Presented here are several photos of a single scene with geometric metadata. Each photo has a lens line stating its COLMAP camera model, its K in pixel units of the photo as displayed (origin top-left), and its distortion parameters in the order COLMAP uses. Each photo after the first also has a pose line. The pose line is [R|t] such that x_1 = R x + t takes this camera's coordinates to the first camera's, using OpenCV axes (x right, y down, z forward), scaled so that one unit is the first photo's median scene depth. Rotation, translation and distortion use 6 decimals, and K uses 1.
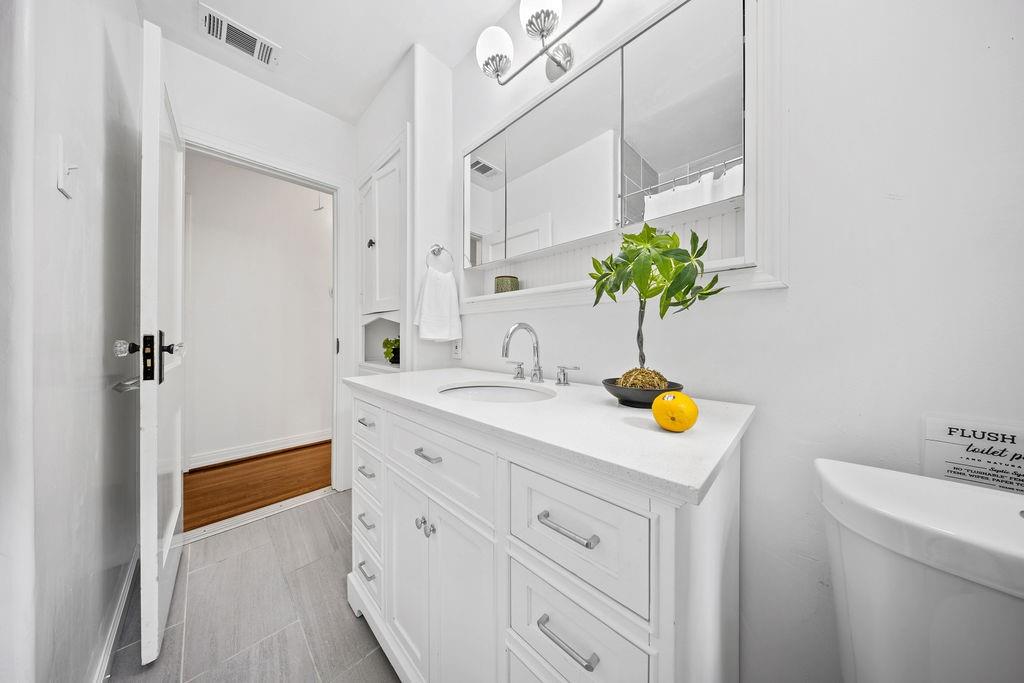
lens RADIAL K [[304.3, 0, 512.4], [0, 304.3, 336.1], [0, 0, 1]] dist [-0.000876, -0.000102]
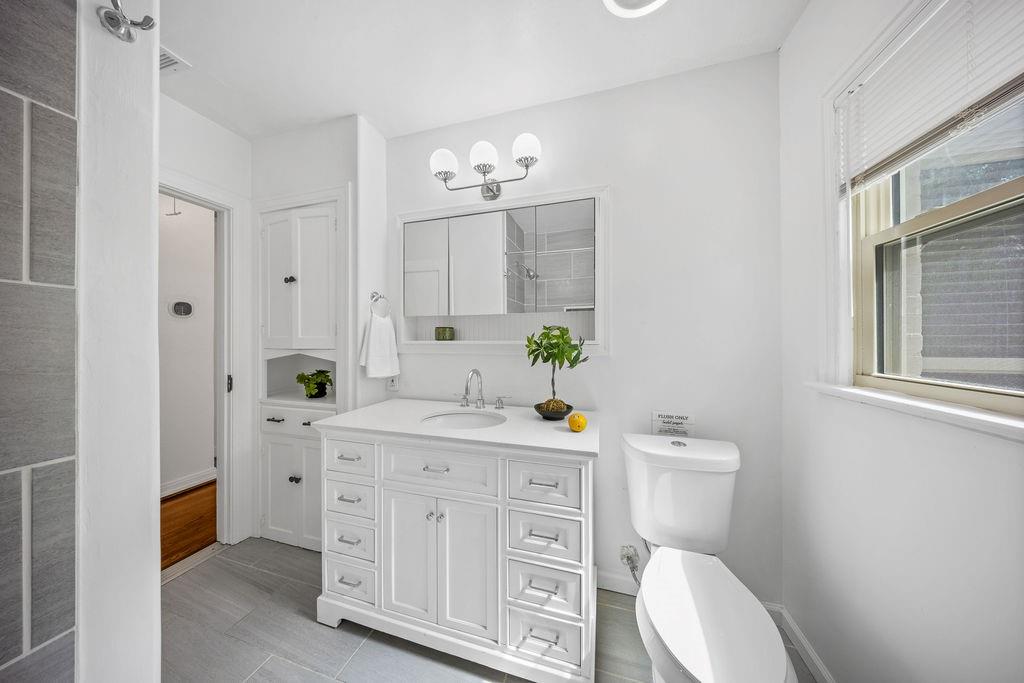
lens RADIAL K [[277.0, 0, 529.2], [0, 277.0, 344.3], [0, 0, 1]] dist [-0.000381, 0.000009]
pose [[0.876114, 0.001033, 0.482104, -0.256411], [0.000059, 0.999997, -0.002250, -0.108519], [-0.482105, 0.002000, 0.876111, -0.203755]]
